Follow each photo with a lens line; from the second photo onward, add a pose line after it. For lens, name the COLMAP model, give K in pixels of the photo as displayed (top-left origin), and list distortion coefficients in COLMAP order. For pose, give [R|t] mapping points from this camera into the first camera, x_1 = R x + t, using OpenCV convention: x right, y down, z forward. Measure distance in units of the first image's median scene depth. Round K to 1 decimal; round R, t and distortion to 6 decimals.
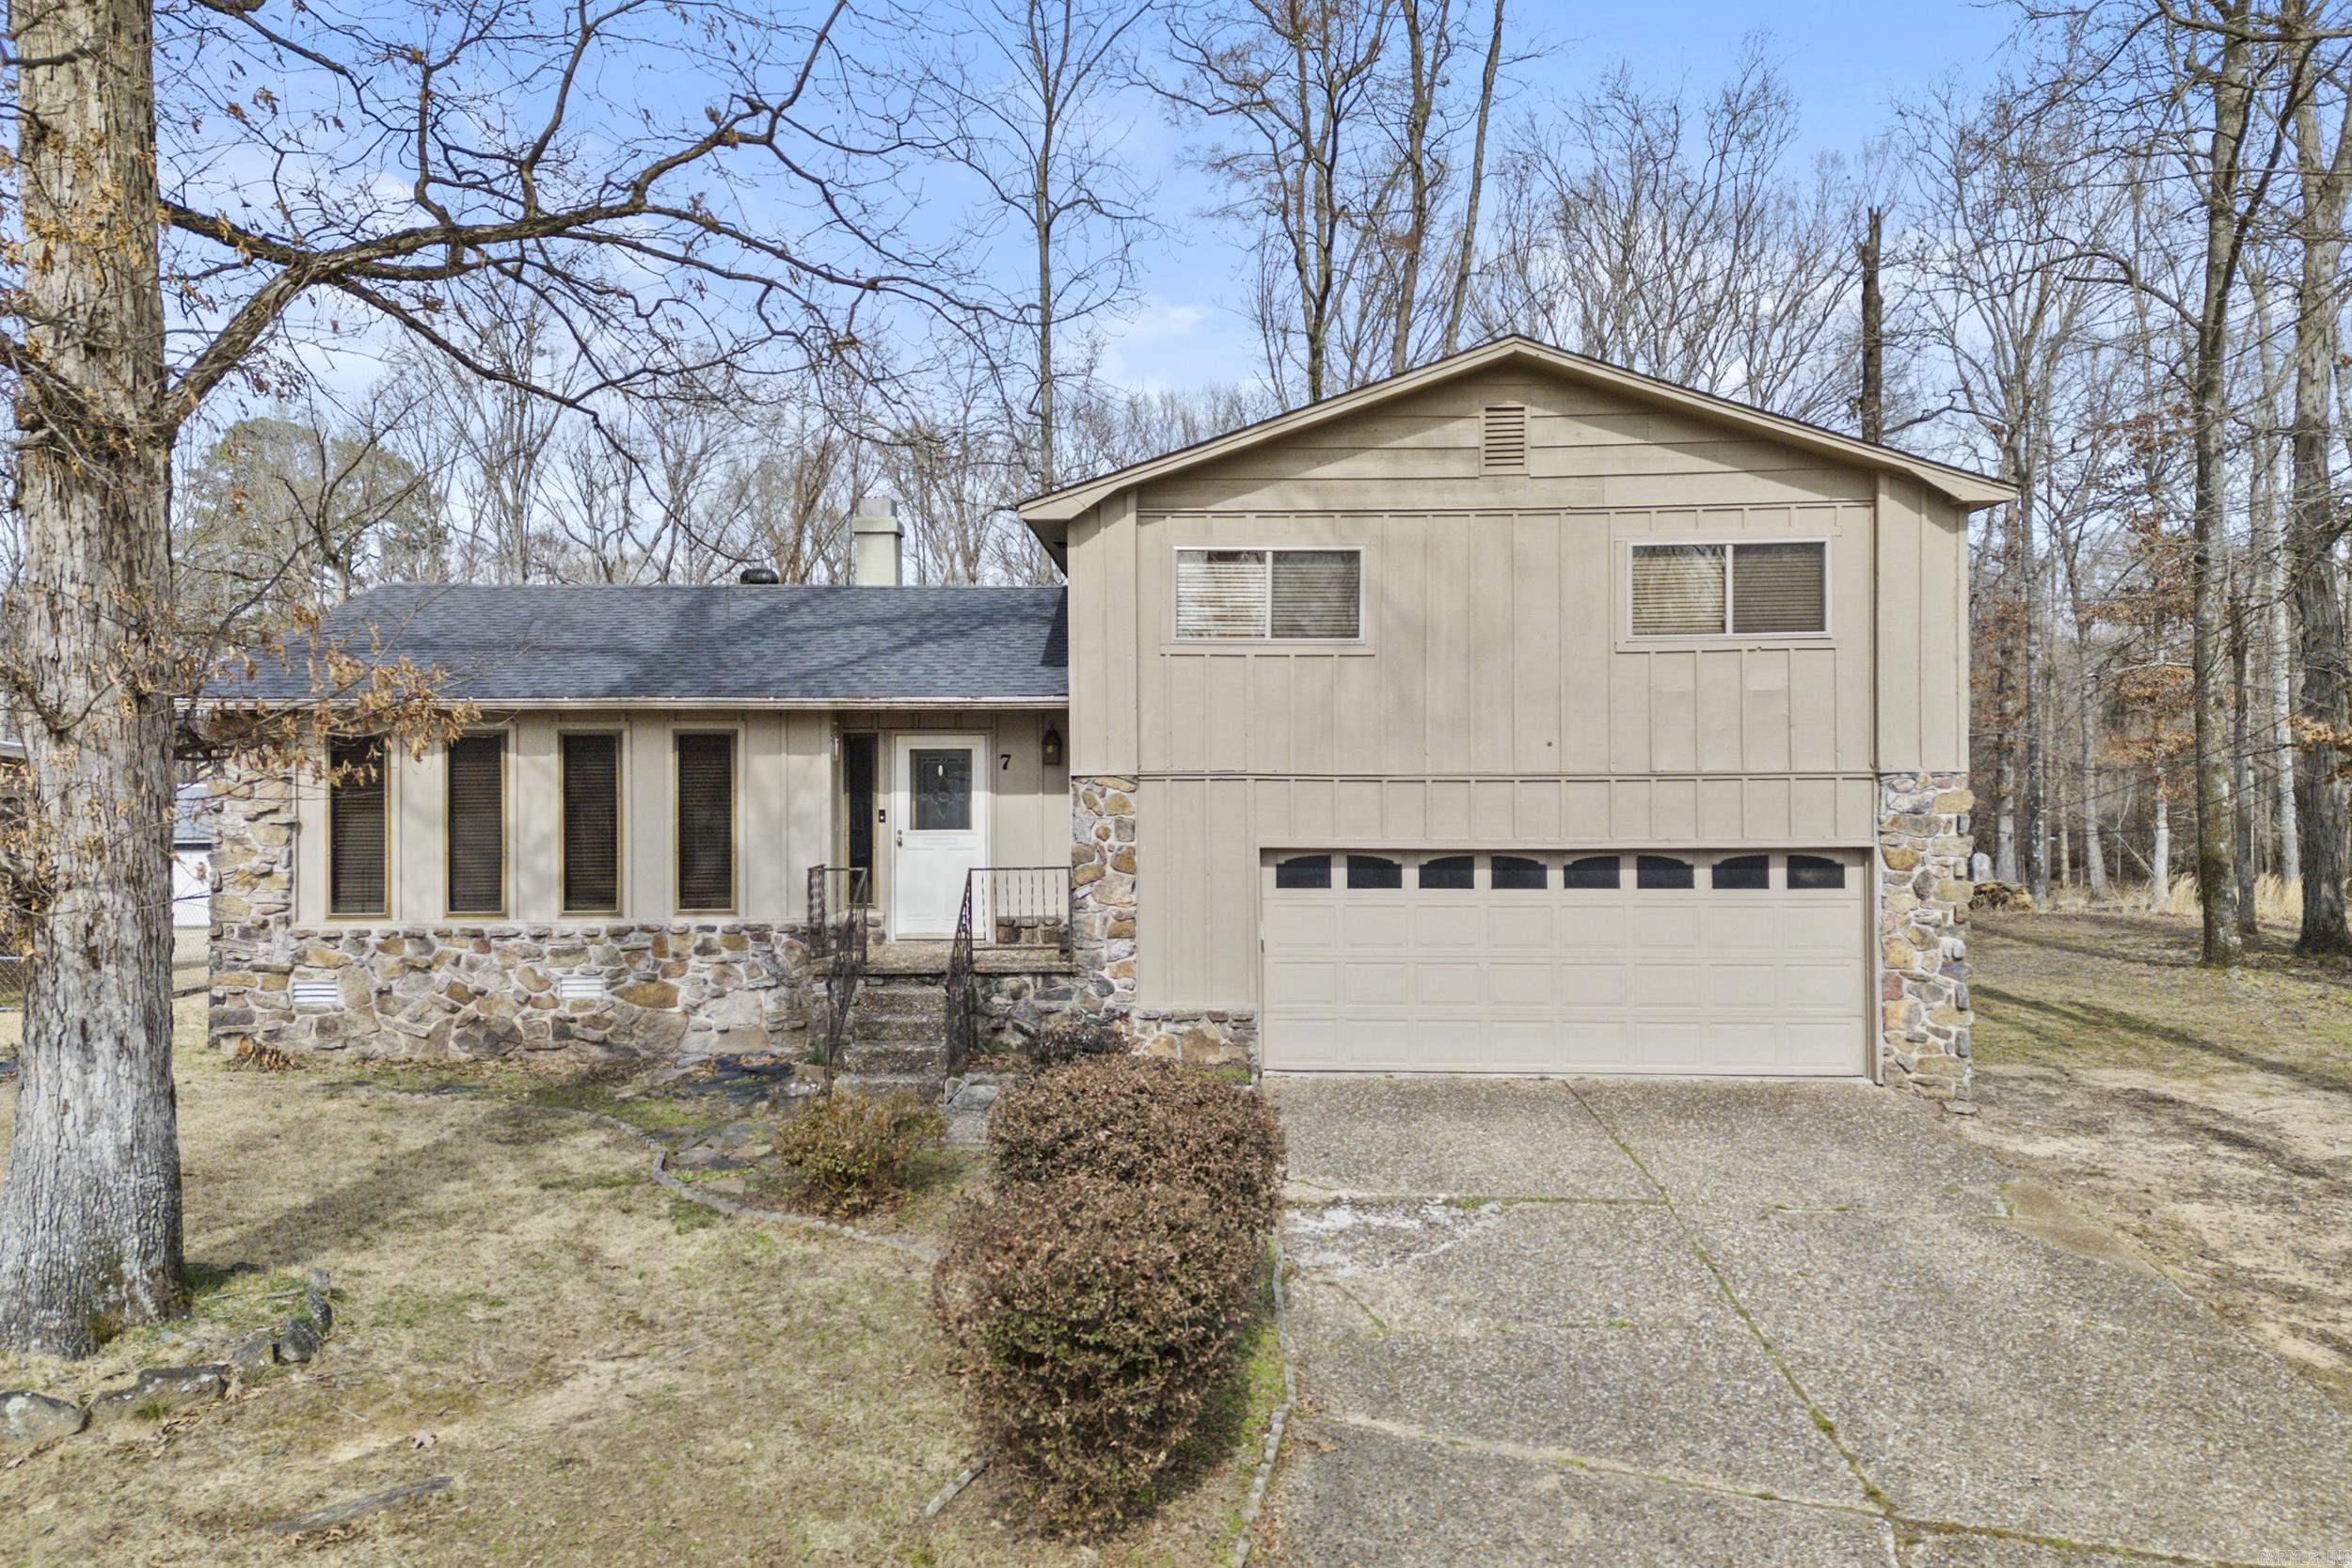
lens RADIAL K [[1730.5, 0, 1176.0], [0, 1730.5, 784.0], [0, 0, 1]] dist [0.225688, -0.347750]
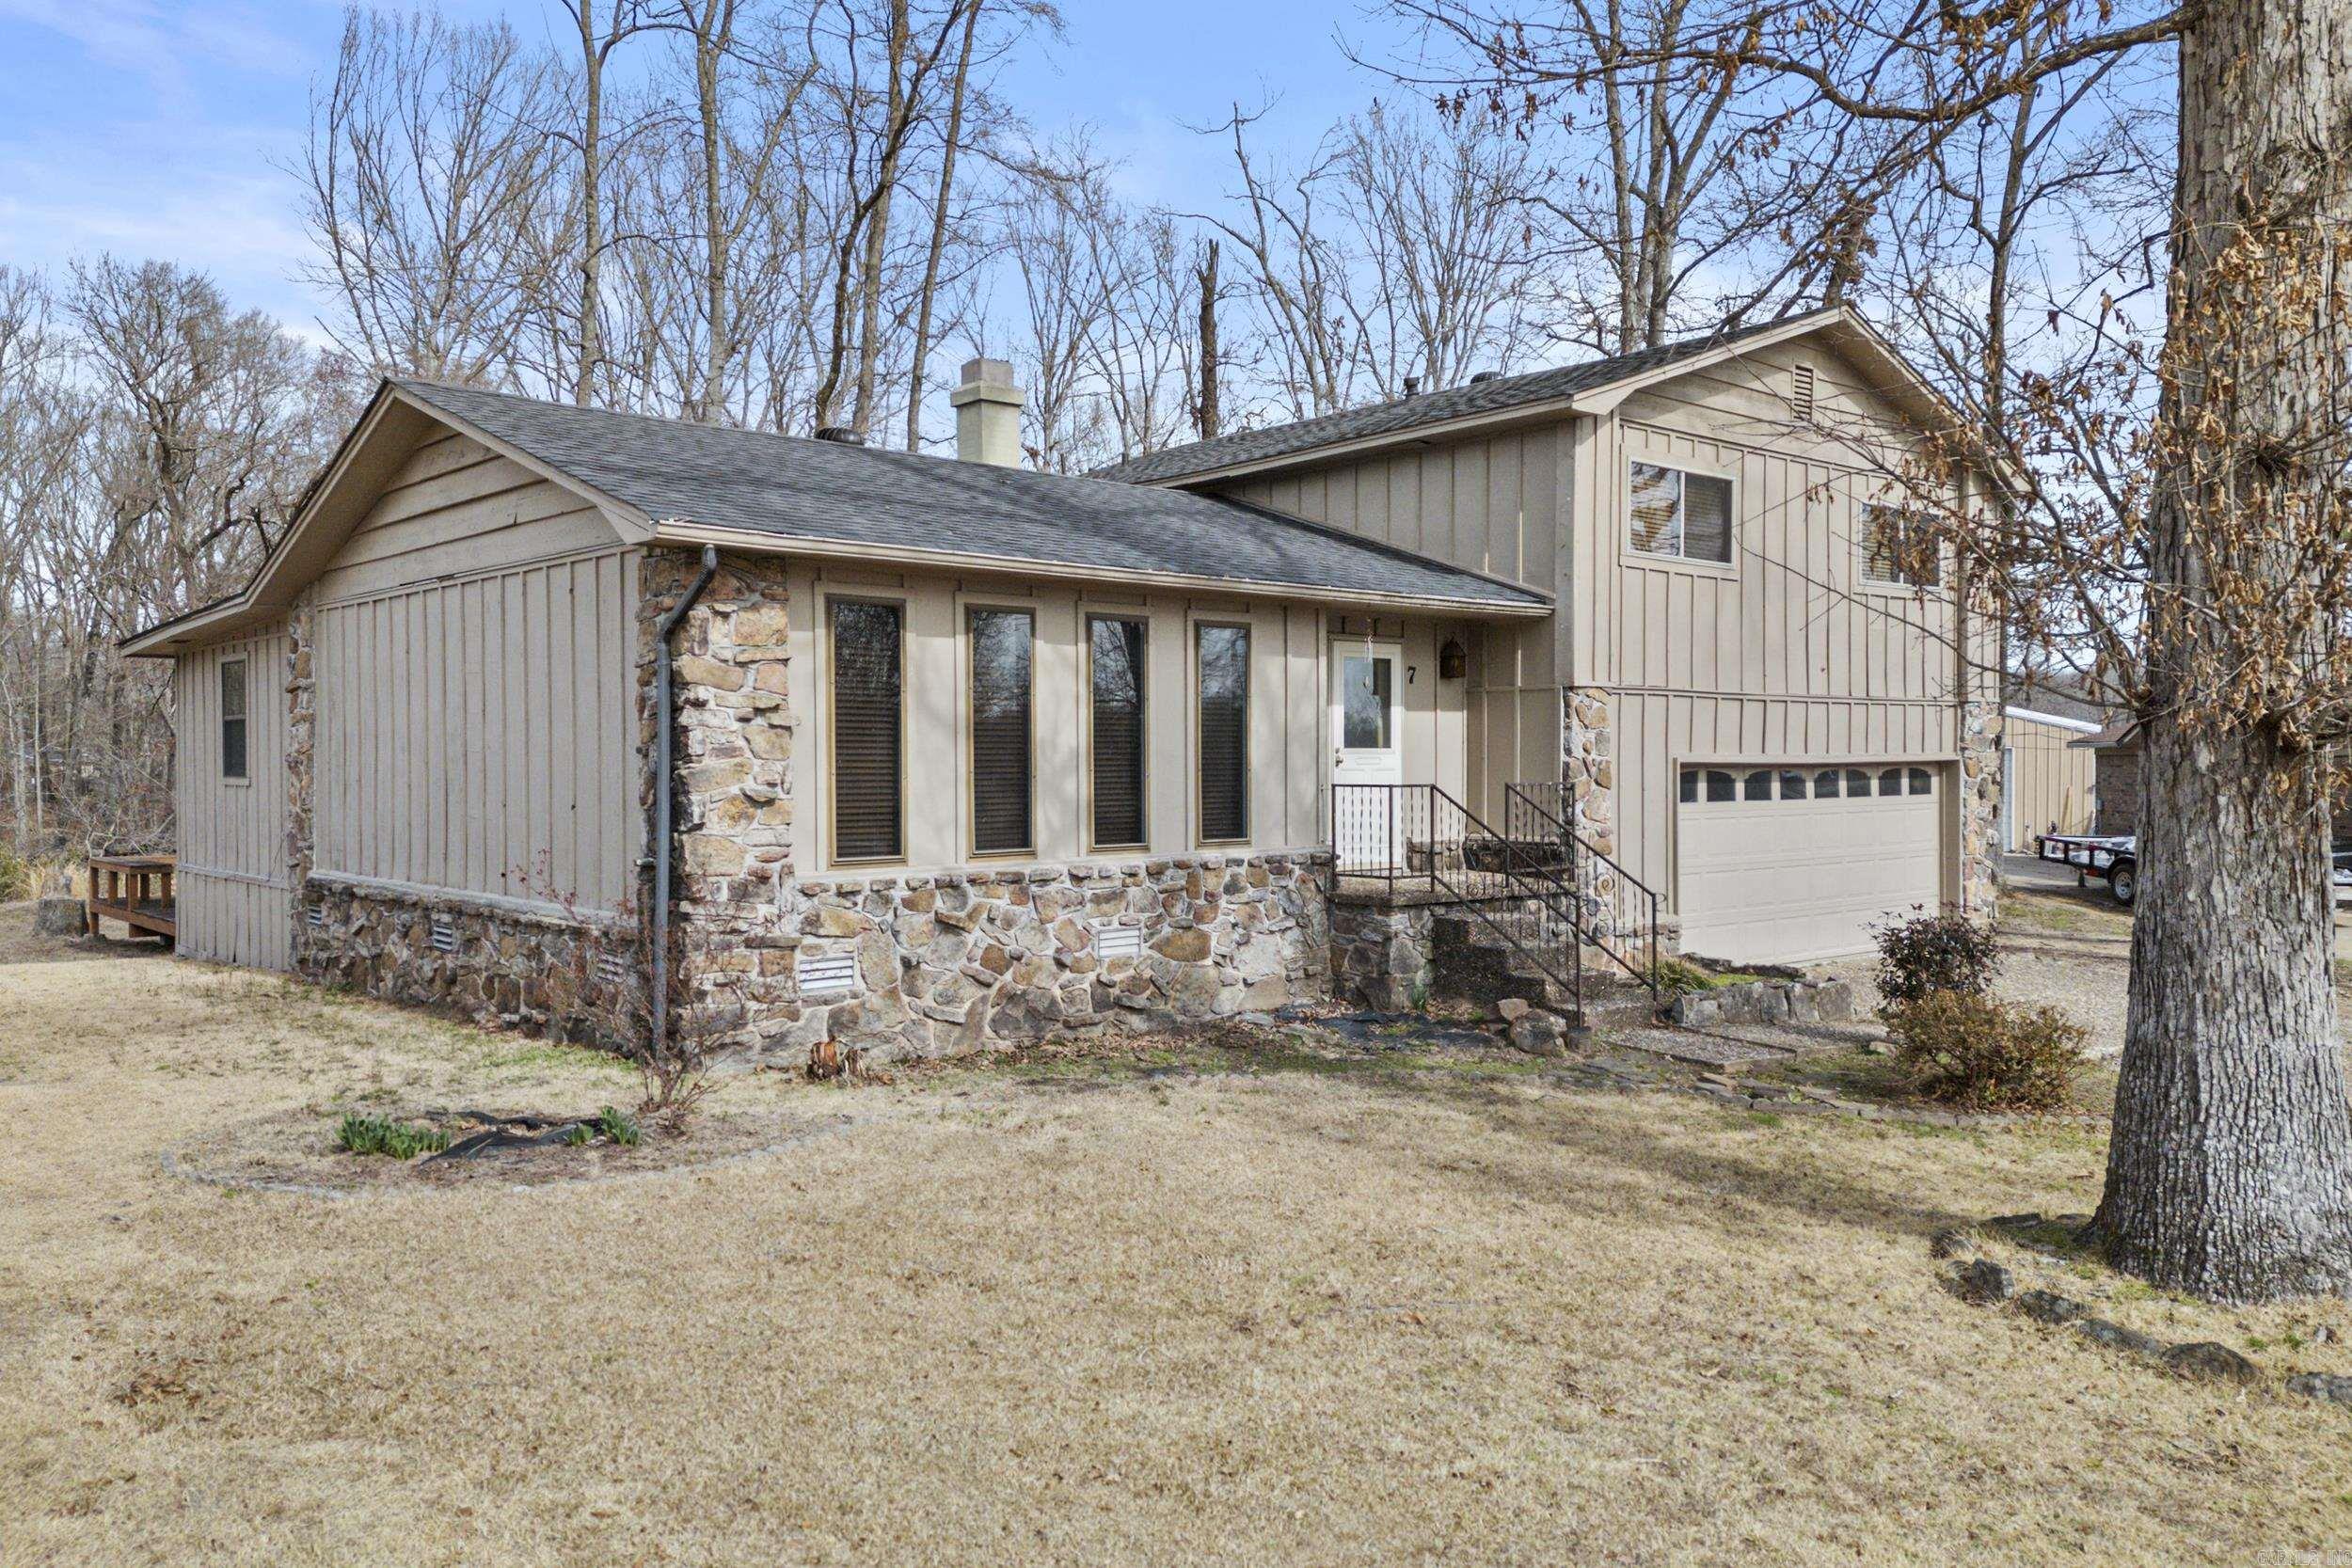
lens RADIAL K [[1730.5, 0, 1176.0], [0, 1730.5, 784.0], [0, 0, 1]] dist [0.225688, -0.347750]
pose [[0.741119, -0.007016, 0.671337, -0.834370], [0.007702, 0.999968, 0.001948, 0.043659], [-0.671329, 0.003727, 0.741150, 0.413389]]
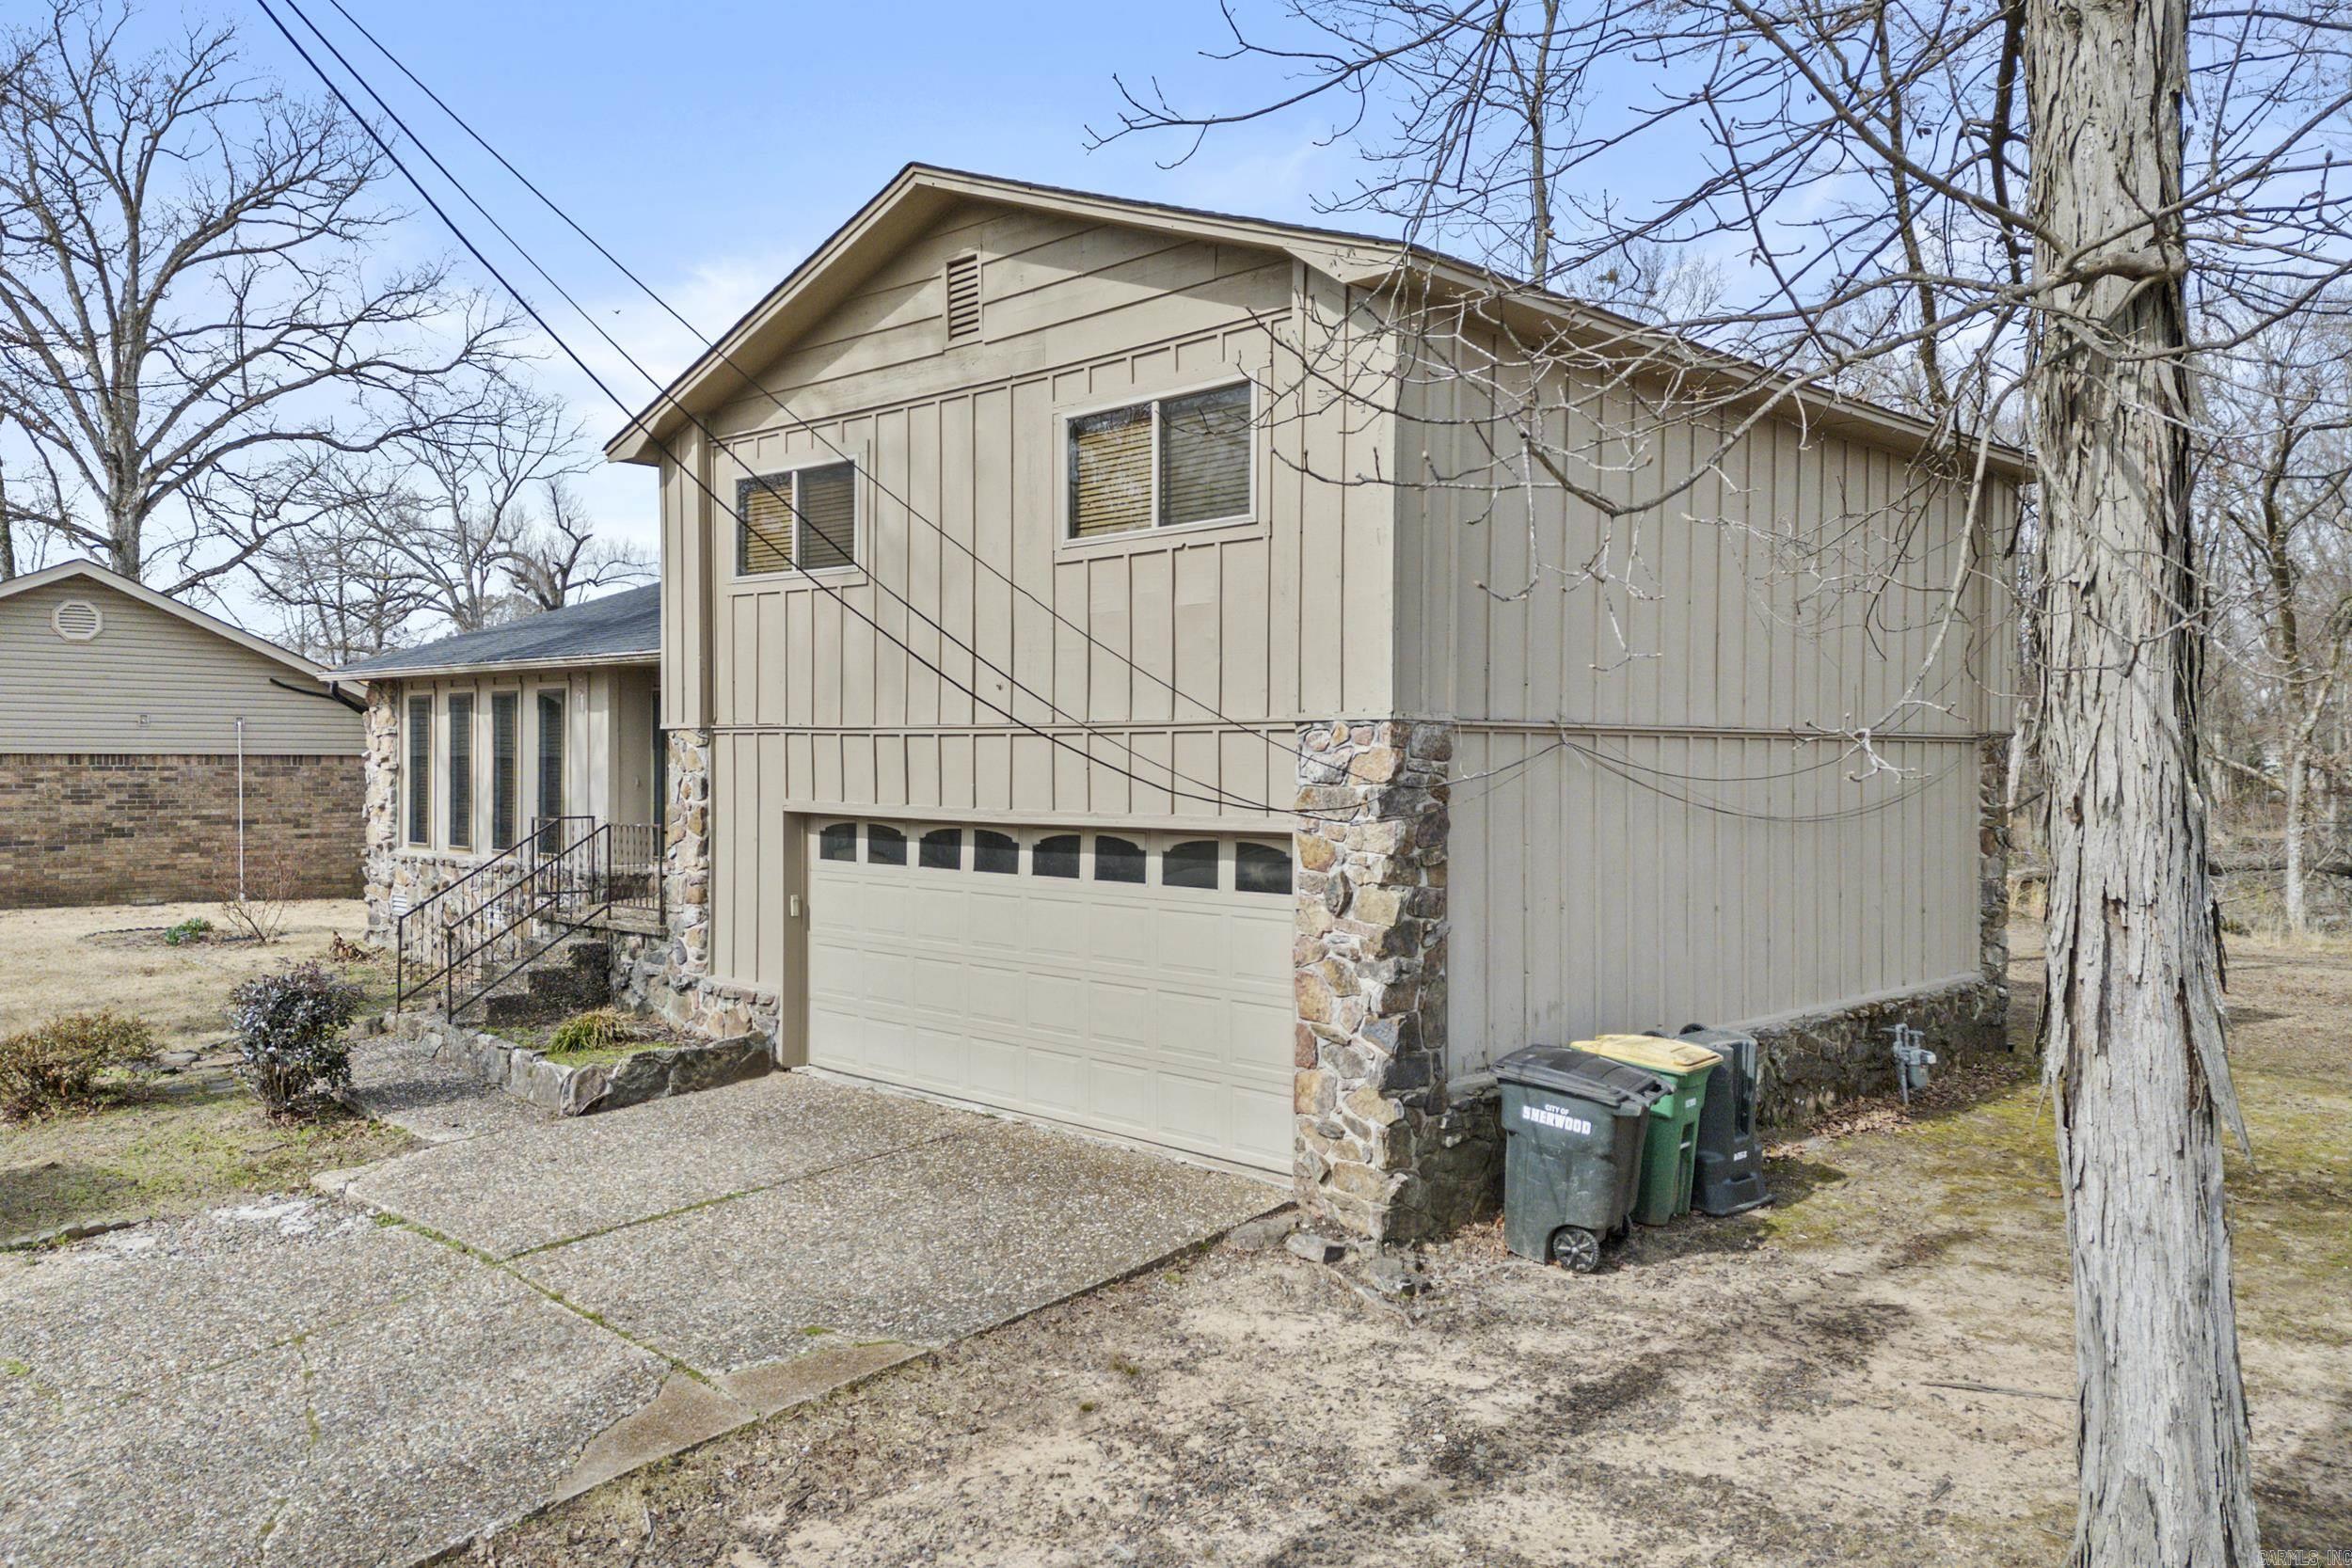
lens RADIAL K [[1730.5, 0, 1176.0], [0, 1730.5, 784.0], [0, 0, 1]] dist [0.225688, -0.347750]
pose [[0.718084, 0.018679, -0.695705, 0.775997], [-0.015646, 0.999820, 0.010695, 0.010275], [0.695780, 0.003205, 0.718248, 0.481242]]
